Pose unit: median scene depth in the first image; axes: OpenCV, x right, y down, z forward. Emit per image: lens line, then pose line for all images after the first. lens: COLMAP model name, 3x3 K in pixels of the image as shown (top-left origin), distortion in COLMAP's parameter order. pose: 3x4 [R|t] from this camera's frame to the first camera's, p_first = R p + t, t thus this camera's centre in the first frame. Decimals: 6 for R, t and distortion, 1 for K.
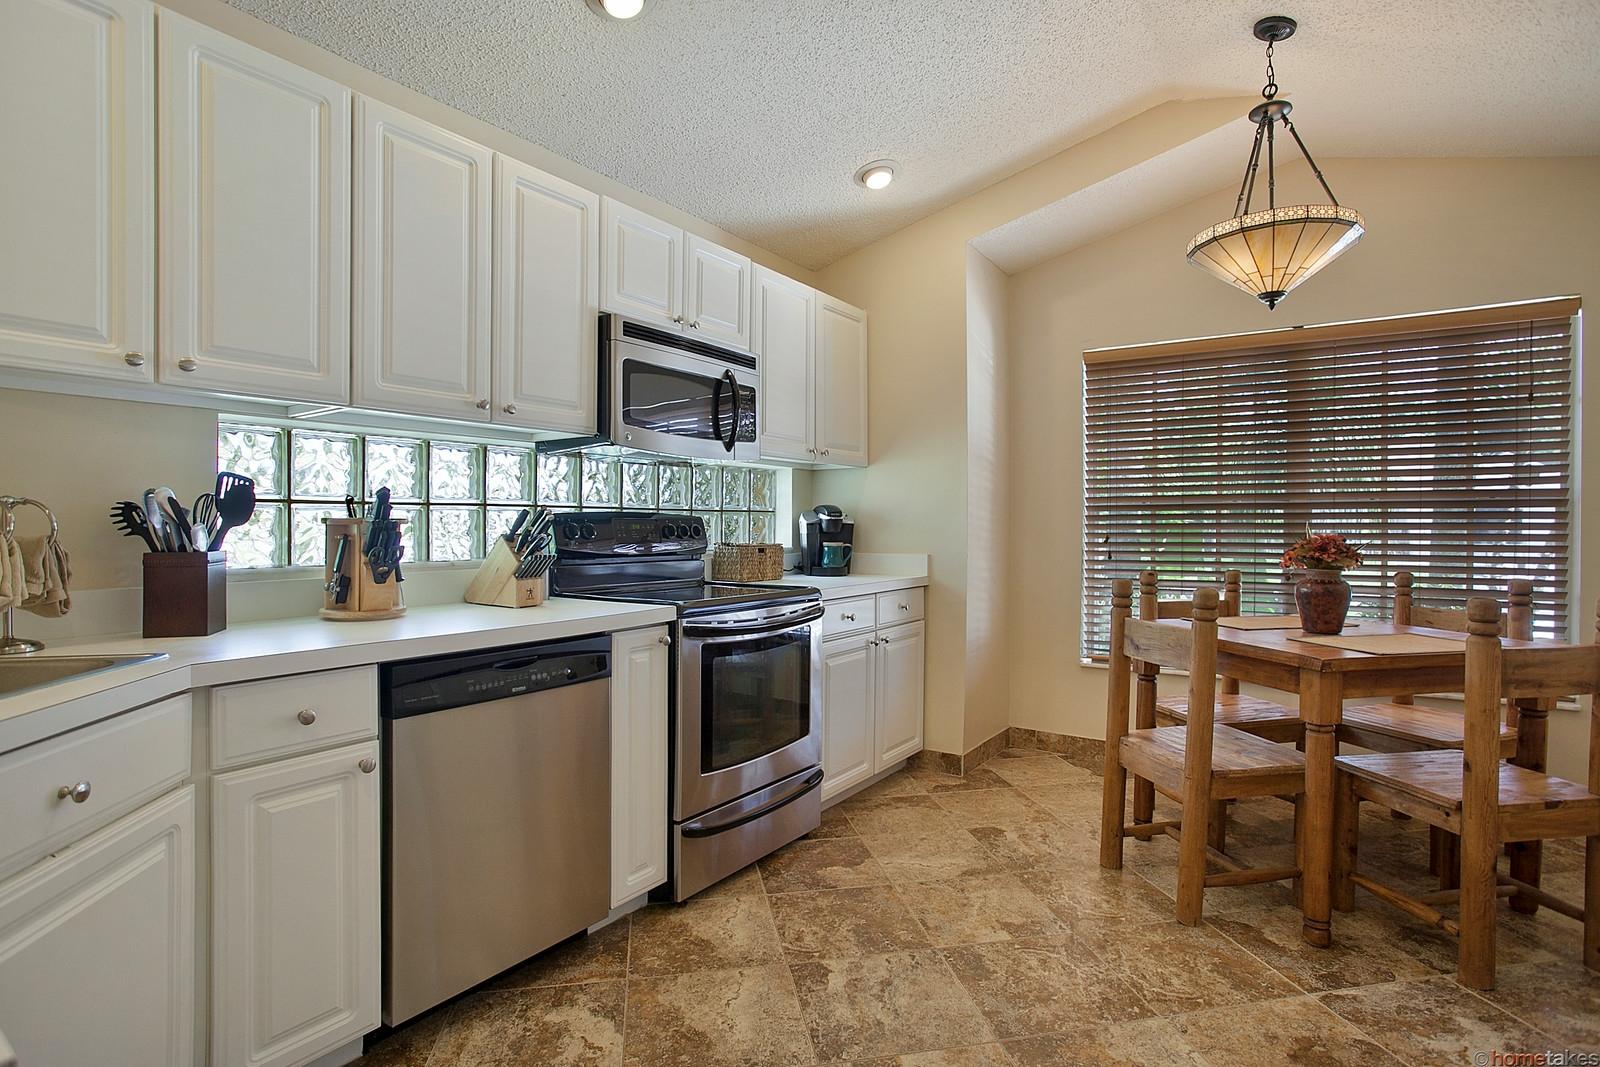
lens RADIAL K [[801.9, 0, 797.0], [0, 801.9, 523.6], [0, 0, 1]] dist [-0.068177, 0.025596]
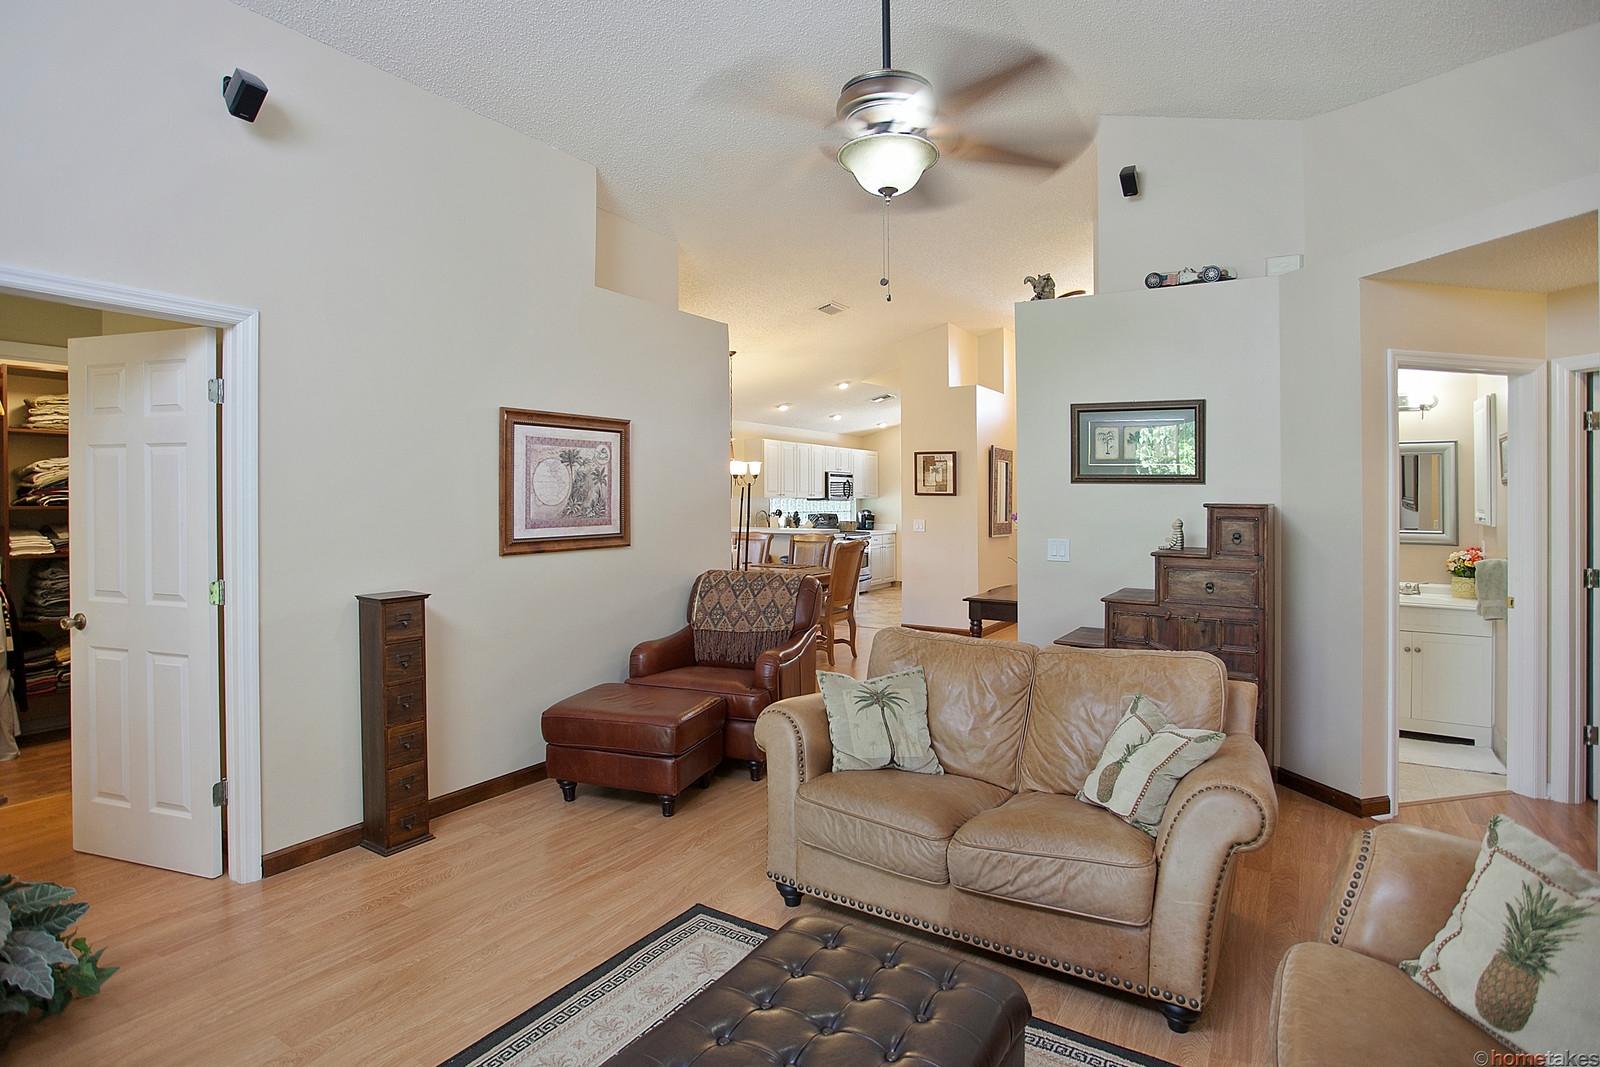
lens RADIAL K [[801.9, 0, 797.0], [0, 801.9, 523.6], [0, 0, 1]] dist [-0.068177, 0.025596]
pose [[0.999500, -0.007229, 0.030787, -0.473552], [0.006366, 0.999587, 0.028031, -0.079782], [-0.030977, -0.027821, 0.999133, -3.111026]]
